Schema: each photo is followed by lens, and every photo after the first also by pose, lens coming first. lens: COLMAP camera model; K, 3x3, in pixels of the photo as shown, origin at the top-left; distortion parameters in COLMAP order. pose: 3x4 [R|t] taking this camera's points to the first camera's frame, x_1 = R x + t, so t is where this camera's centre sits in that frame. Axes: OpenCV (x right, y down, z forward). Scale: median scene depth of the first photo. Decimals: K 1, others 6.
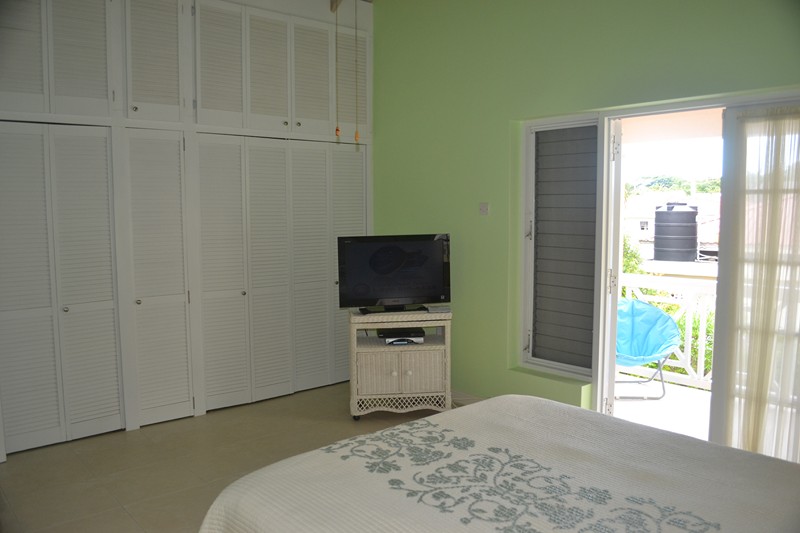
lens RADIAL K [[642.3, 0, 400.0], [0, 642.3, 266.5], [0, 0, 1]] dist [-0.088367, -0.004202]
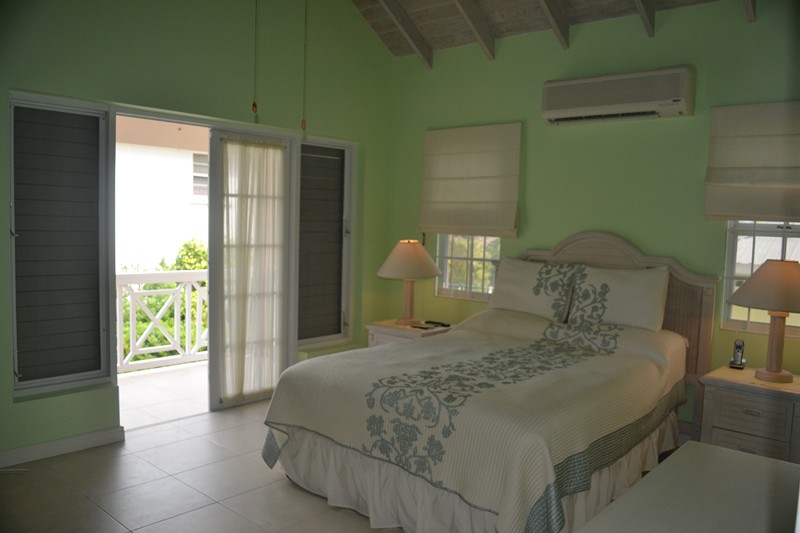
lens RADIAL K [[642.3, 0, 400.0], [0, 642.3, 266.5], [0, 0, 1]] dist [-0.088367, -0.004202]
pose [[-0.153875, -0.065132, 0.985941, -1.218404], [0.060433, 0.995337, 0.075185, -0.066146], [-0.986240, 0.071153, -0.149221, 1.192439]]
